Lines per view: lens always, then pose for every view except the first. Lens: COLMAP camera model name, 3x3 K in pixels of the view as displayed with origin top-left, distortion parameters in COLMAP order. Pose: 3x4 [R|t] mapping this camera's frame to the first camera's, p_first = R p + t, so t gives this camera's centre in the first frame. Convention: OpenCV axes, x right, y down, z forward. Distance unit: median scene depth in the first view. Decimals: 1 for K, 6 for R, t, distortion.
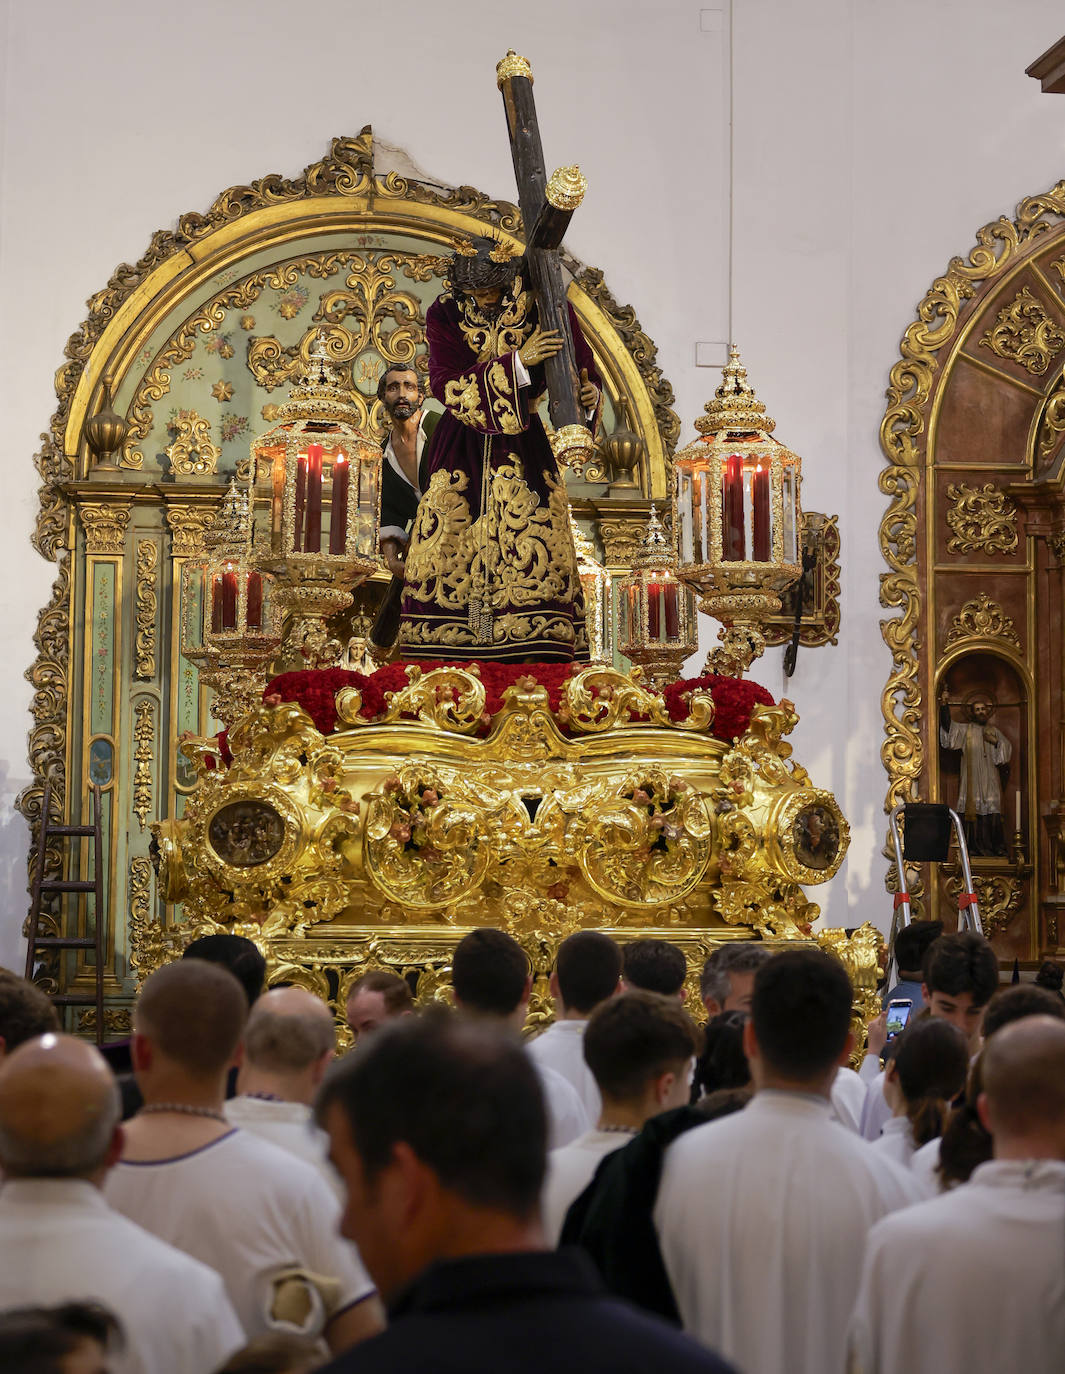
lens RADIAL K [[3258.6, 0, 538.6], [0, 3258.6, 602.7], [0, 0, 1]] dist [0.022319, 0.000000]
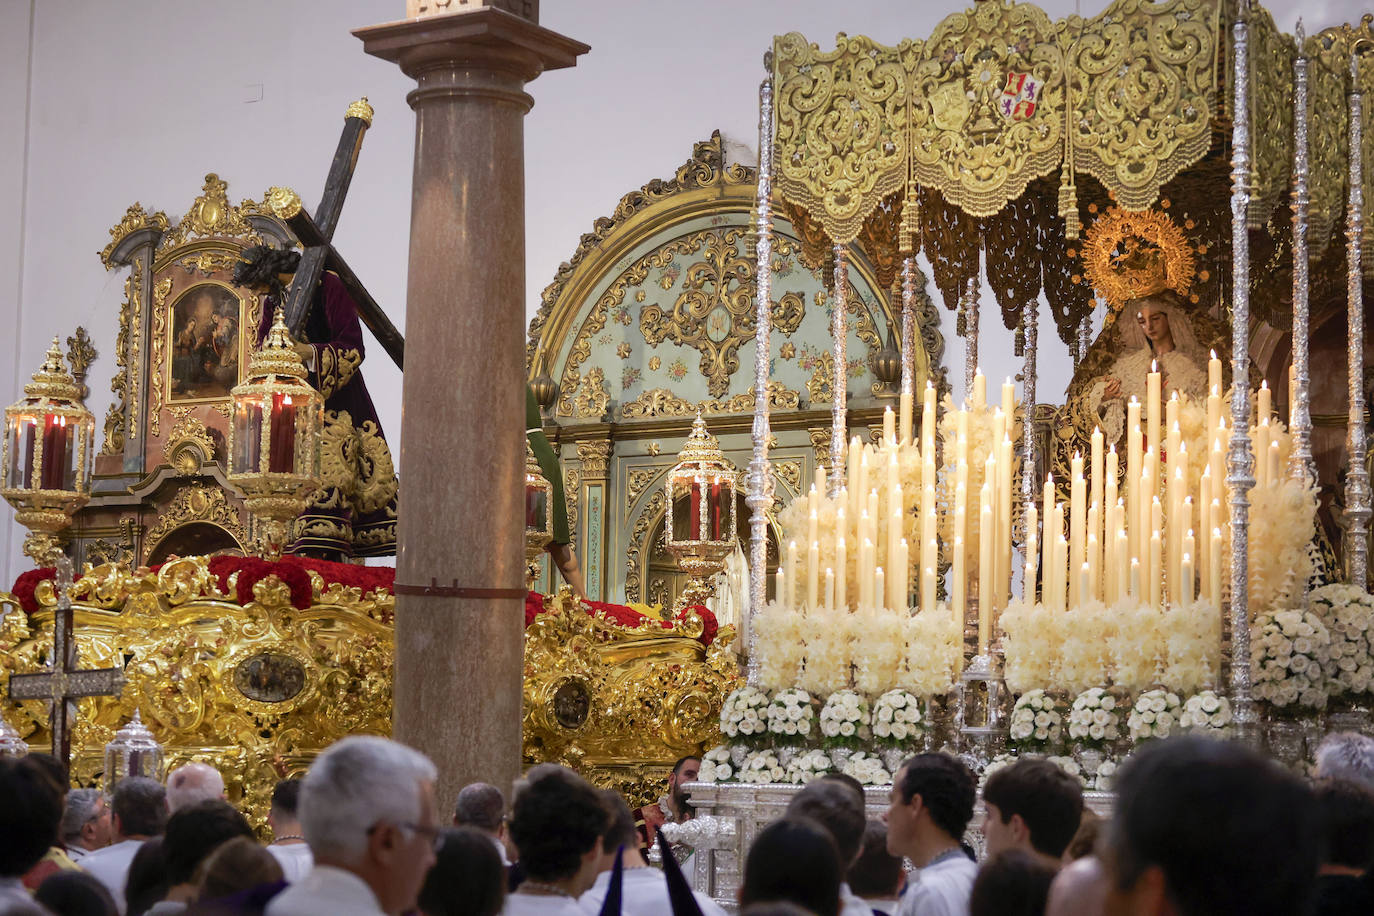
lens RADIAL K [[2818.6, 0, 685.4], [0, 2818.6, 485.0], [0, 0, 1]] dist [-0.002919, 0.000000]
pose [[0.742641, -0.063600, -0.666662, 0.682186], [0.054888, 0.997912, -0.034058, 0.029015], [0.667436, -0.011299, 0.744581, 0.179507]]
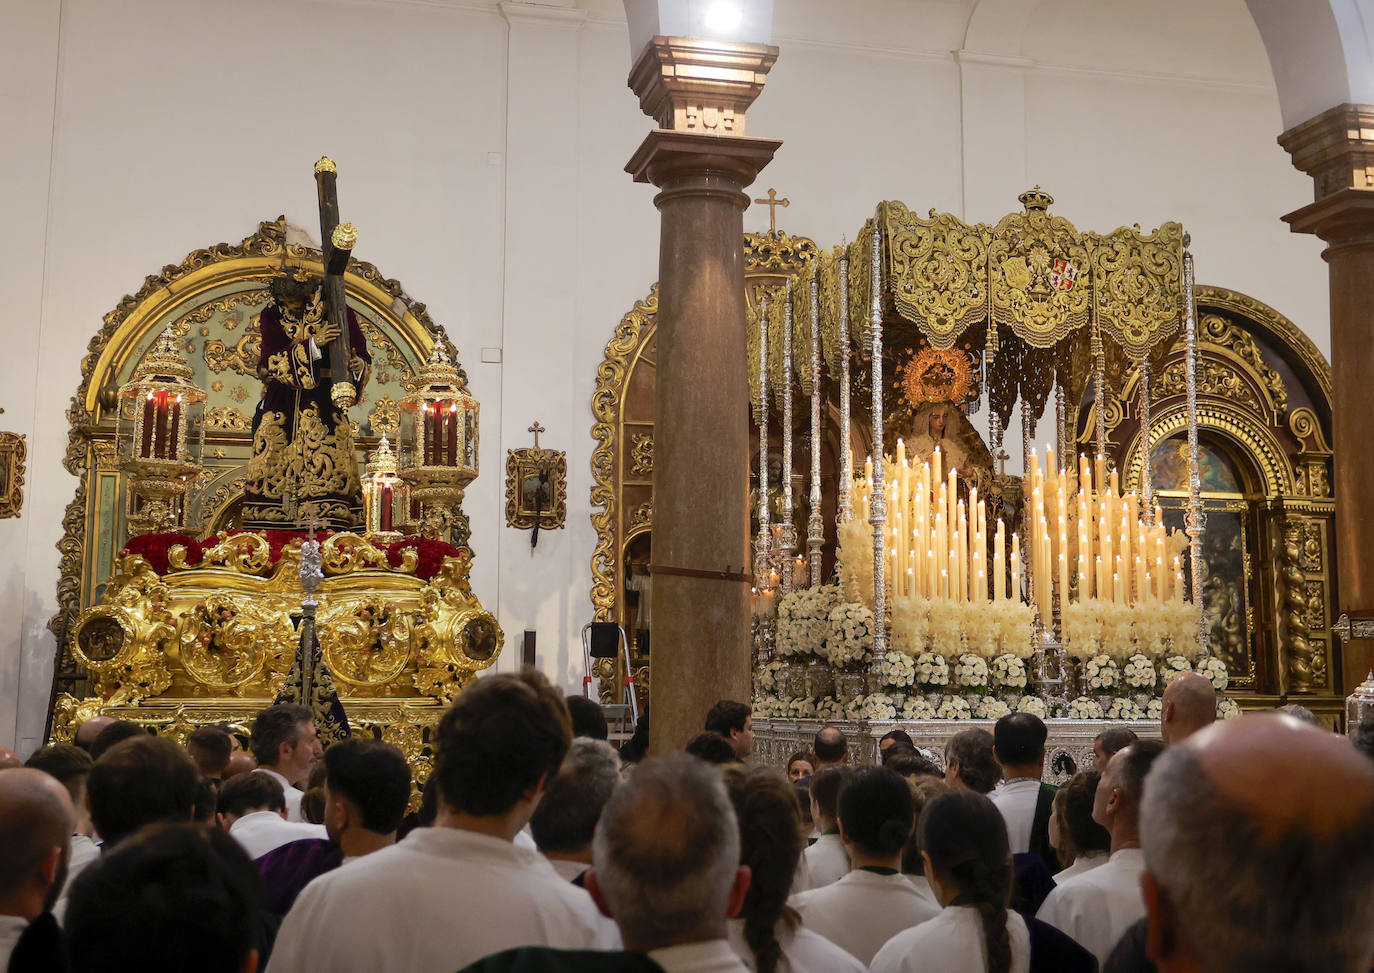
lens RADIAL K [[1772.6, 0, 712.7], [0, 1772.6, 433.0], [0, 0, 1]] dist [0.001965, 0.000000]
pose [[0.994214, 0.007802, 0.107133, 0.072043], [-0.002376, 0.998712, -0.050683, 0.010201], [-0.107390, 0.050136, 0.992952, 0.087329]]
